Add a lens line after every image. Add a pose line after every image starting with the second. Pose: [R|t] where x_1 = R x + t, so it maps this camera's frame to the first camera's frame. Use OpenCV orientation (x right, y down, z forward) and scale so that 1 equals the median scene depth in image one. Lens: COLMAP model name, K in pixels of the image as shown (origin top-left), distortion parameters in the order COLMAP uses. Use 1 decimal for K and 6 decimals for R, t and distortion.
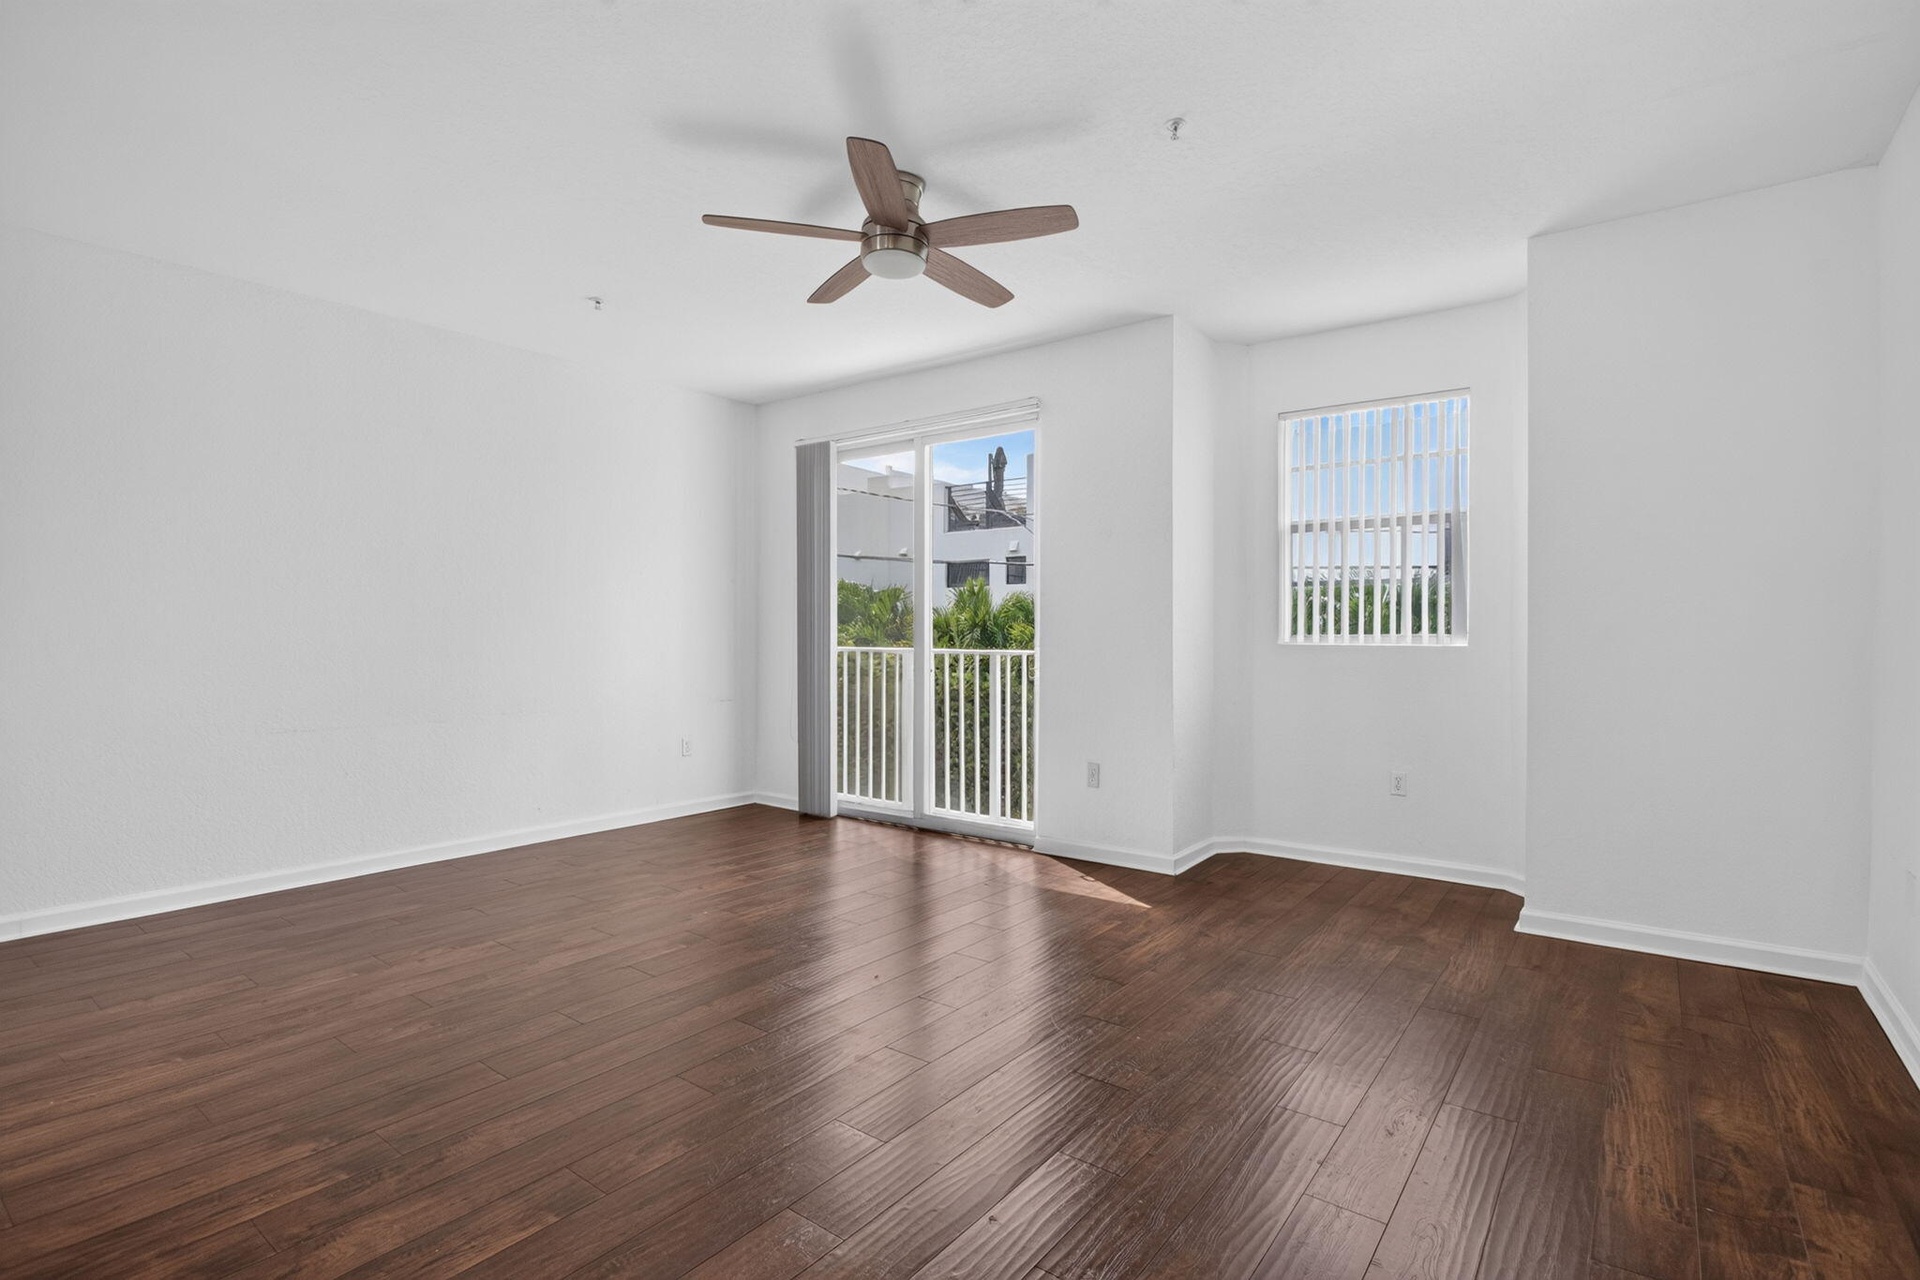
lens RADIAL K [[911.7, 0, 958.1], [0, 911.7, 648.0], [0, 0, 1]] dist [-0.001712, -0.000774]
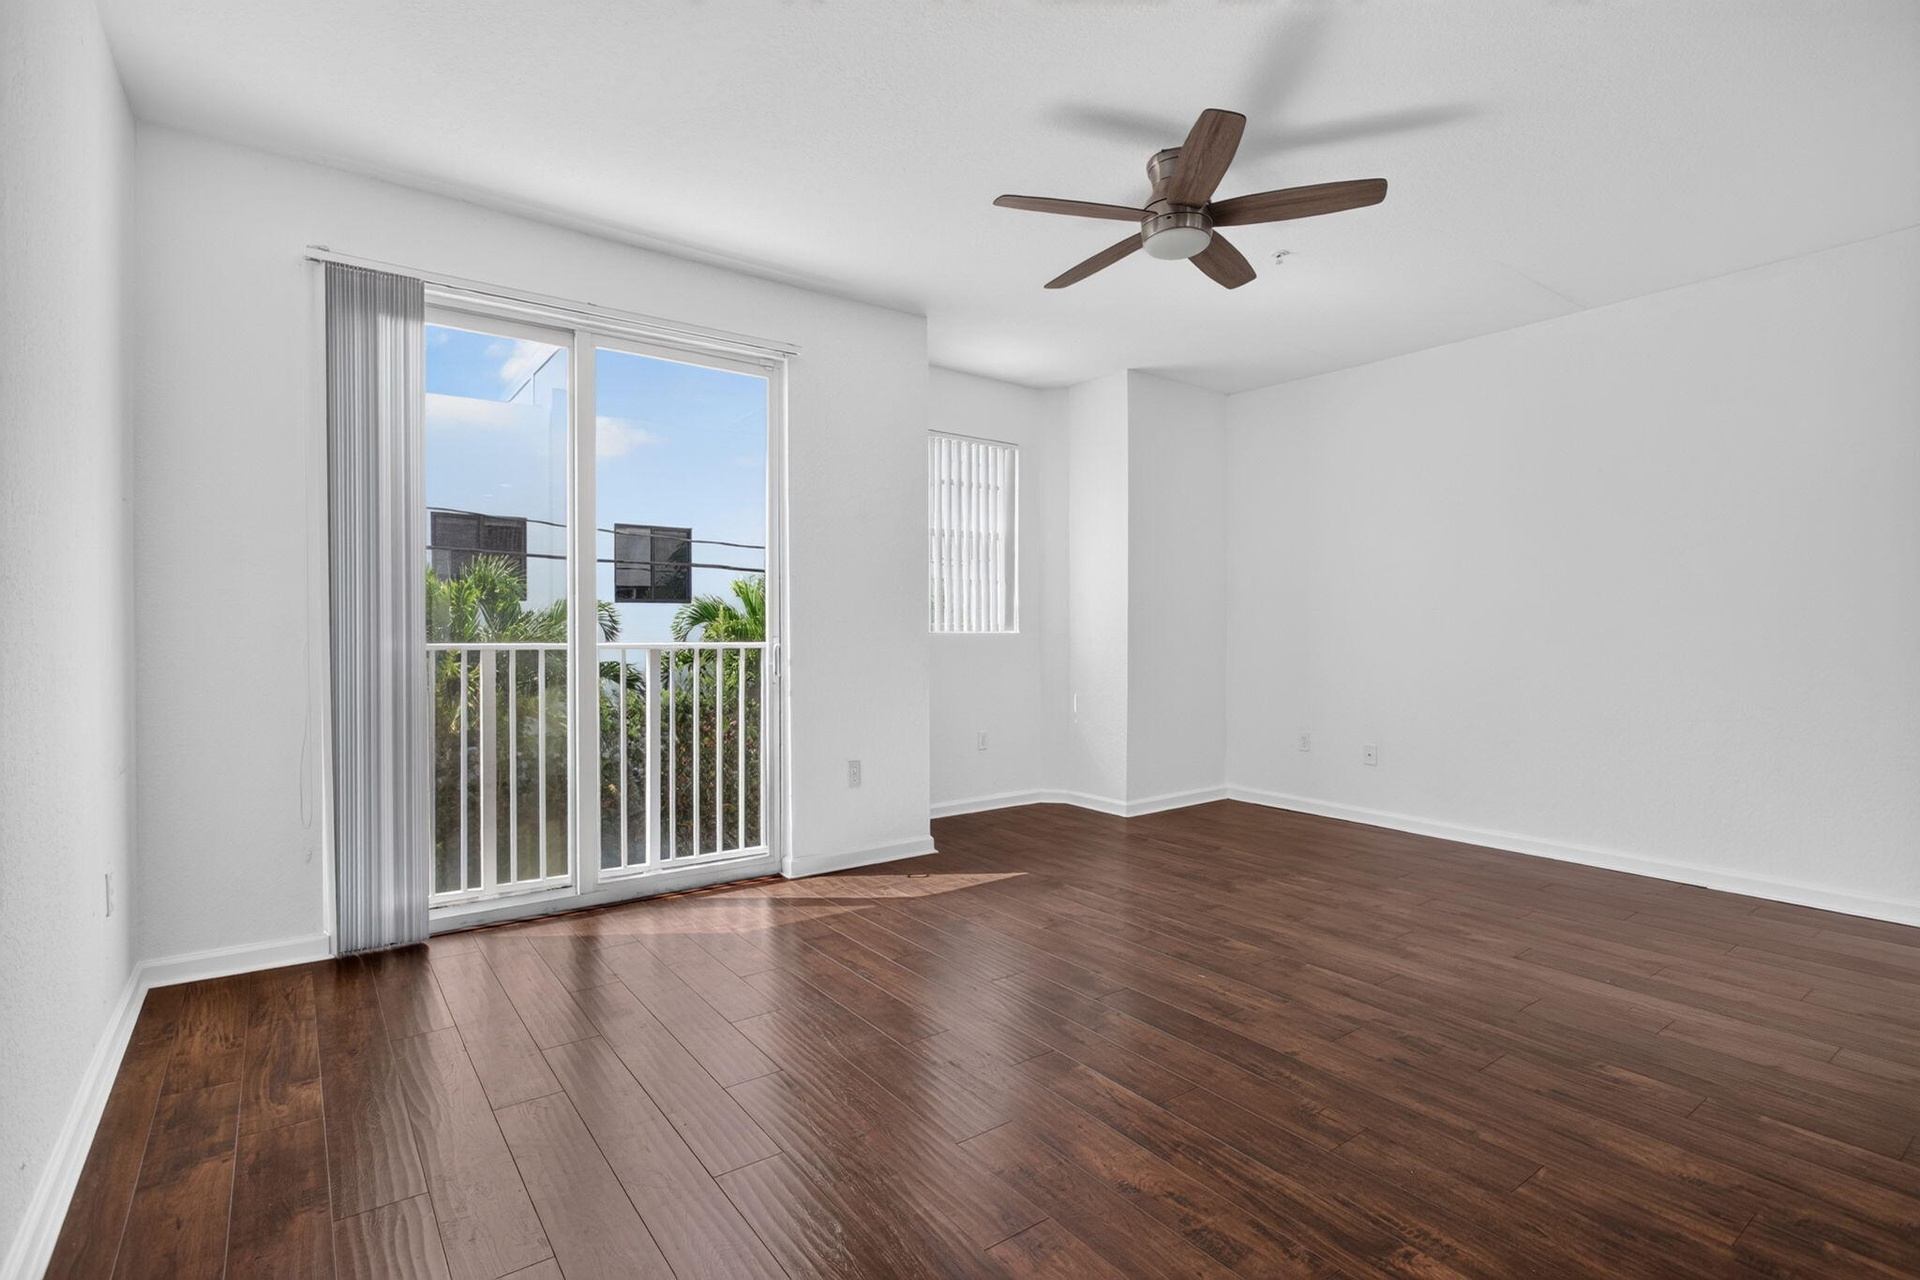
lens RADIAL K [[911.7, 0, 949.1], [0, 911.7, 638.6], [0, 0, 1]] dist [-0.001712, -0.000774]
pose [[0.280321, -0.020244, 0.959693, -0.721289], [0.006063, 0.999795, 0.019319, -0.017742], [-0.959887, 0.000403, 0.280386, 0.643543]]
